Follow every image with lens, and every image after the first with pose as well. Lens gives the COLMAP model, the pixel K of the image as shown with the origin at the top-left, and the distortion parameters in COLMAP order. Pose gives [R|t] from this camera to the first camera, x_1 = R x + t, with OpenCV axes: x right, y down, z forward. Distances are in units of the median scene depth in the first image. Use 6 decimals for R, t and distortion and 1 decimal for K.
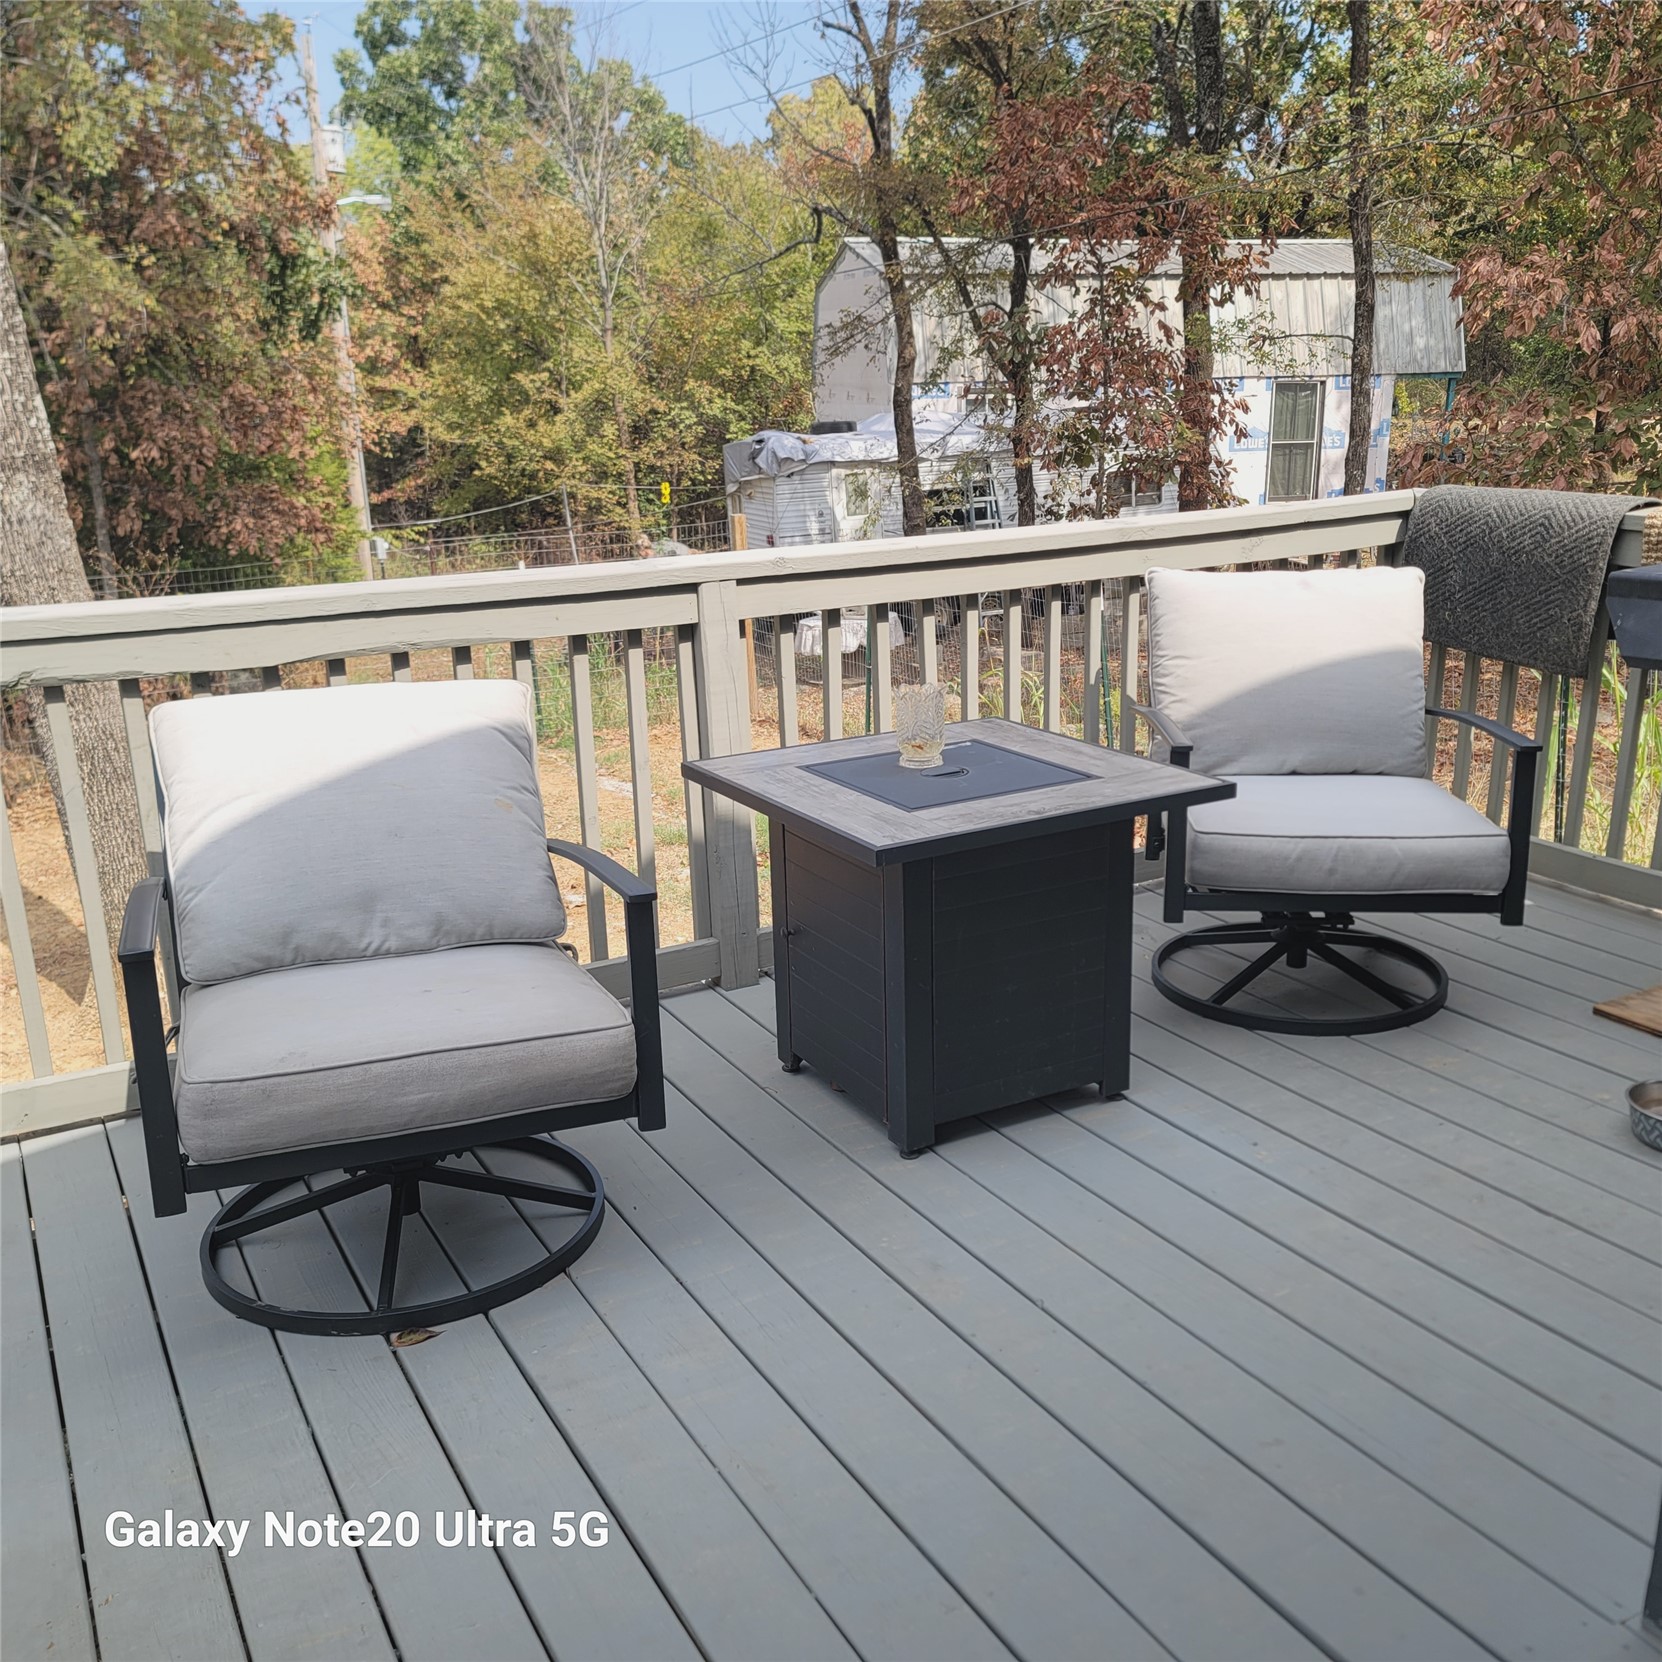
lens RADIAL K [[1627.7, 0, 828.5], [0, 1627.7, 834.6], [0, 0, 1]] dist [0.013001, 0.000000]
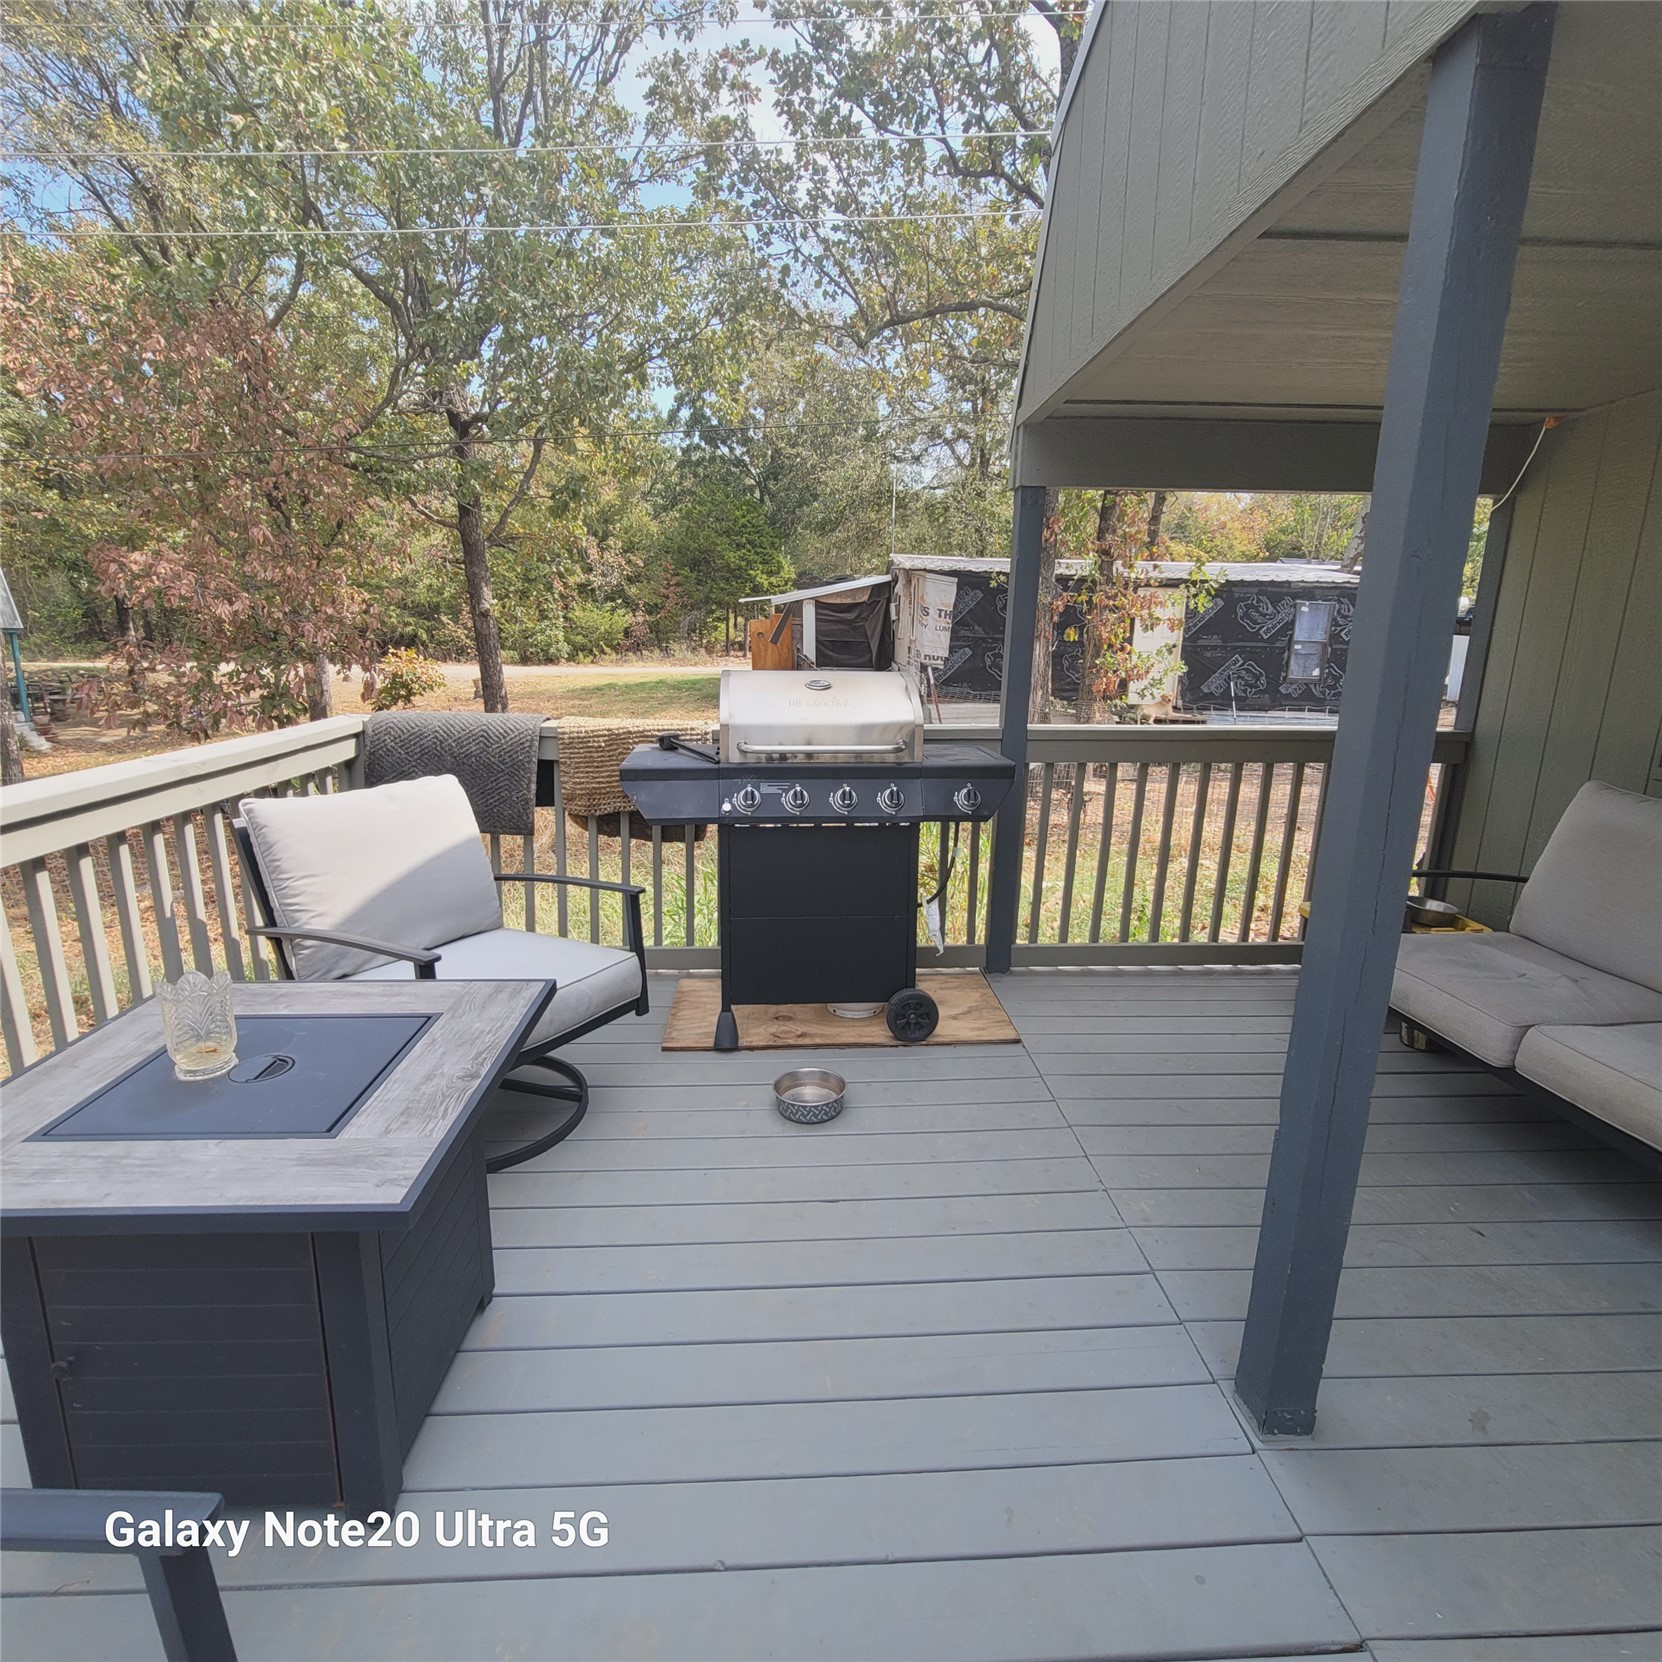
lens RADIAL K [[907.6, 0, 826.9], [0, 907.6, 834.6], [0, 0, 1]] dist [-0.007480, 0.003490]
pose [[0.445426, -0.163051, 0.880347, -0.181986], [0.218509, 0.973341, 0.069717, -0.117951], [-0.868245, 0.161310, 0.469180, 0.465271]]
